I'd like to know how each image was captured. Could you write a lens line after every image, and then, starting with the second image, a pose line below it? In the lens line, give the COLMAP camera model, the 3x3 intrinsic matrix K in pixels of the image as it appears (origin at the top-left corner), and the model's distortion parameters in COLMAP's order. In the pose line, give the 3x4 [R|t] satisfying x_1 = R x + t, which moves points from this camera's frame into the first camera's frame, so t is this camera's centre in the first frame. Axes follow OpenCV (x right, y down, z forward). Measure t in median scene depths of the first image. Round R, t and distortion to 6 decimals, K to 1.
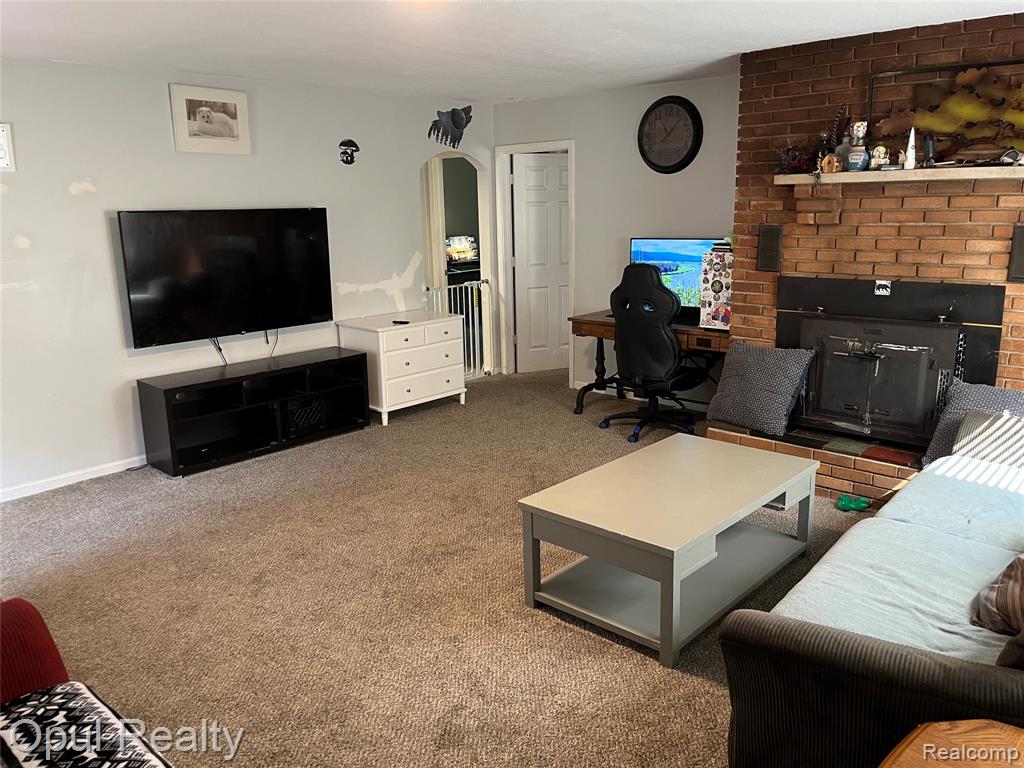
lens RADIAL K [[777.8, 0, 515.8], [0, 777.8, 381.3], [0, 0, 1]] dist [-0.002857, -0.016287]
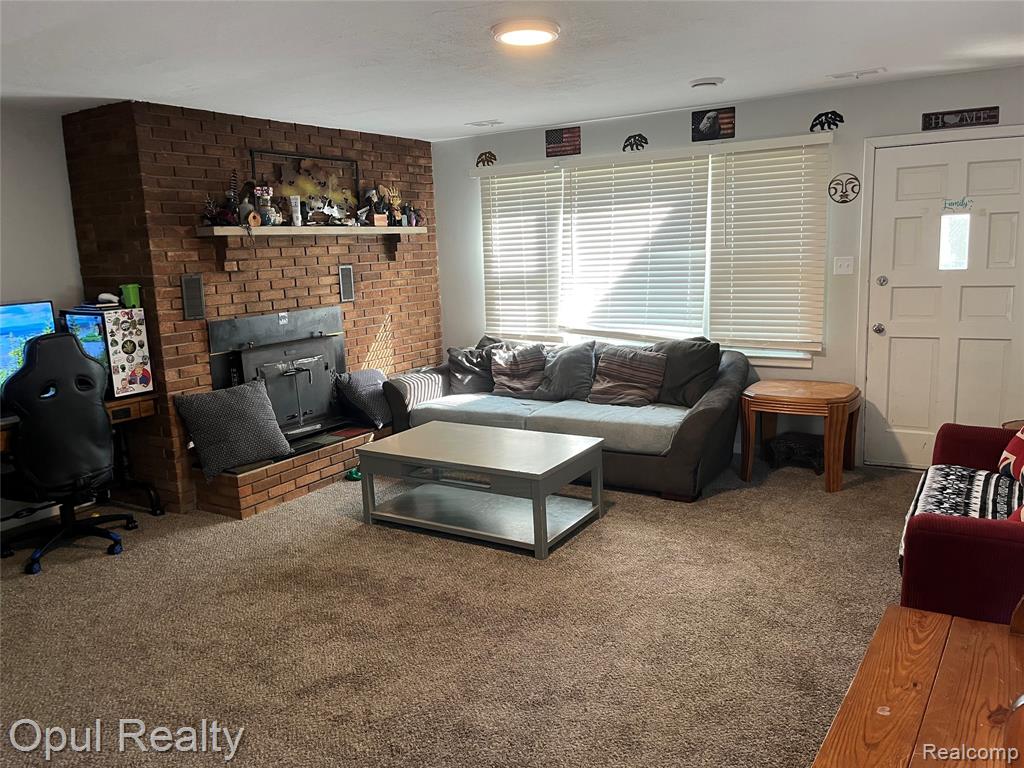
lens RADIAL K [[777.8, 0, 515.6], [0, 777.8, 384.7], [0, 0, 1]] dist [-0.002857, -0.016287]
pose [[-0.193946, -0.144492, 0.970313, -0.714581], [0.259766, 0.946224, 0.192827, -0.139283], [-0.945995, 0.289452, -0.145982, 0.728936]]
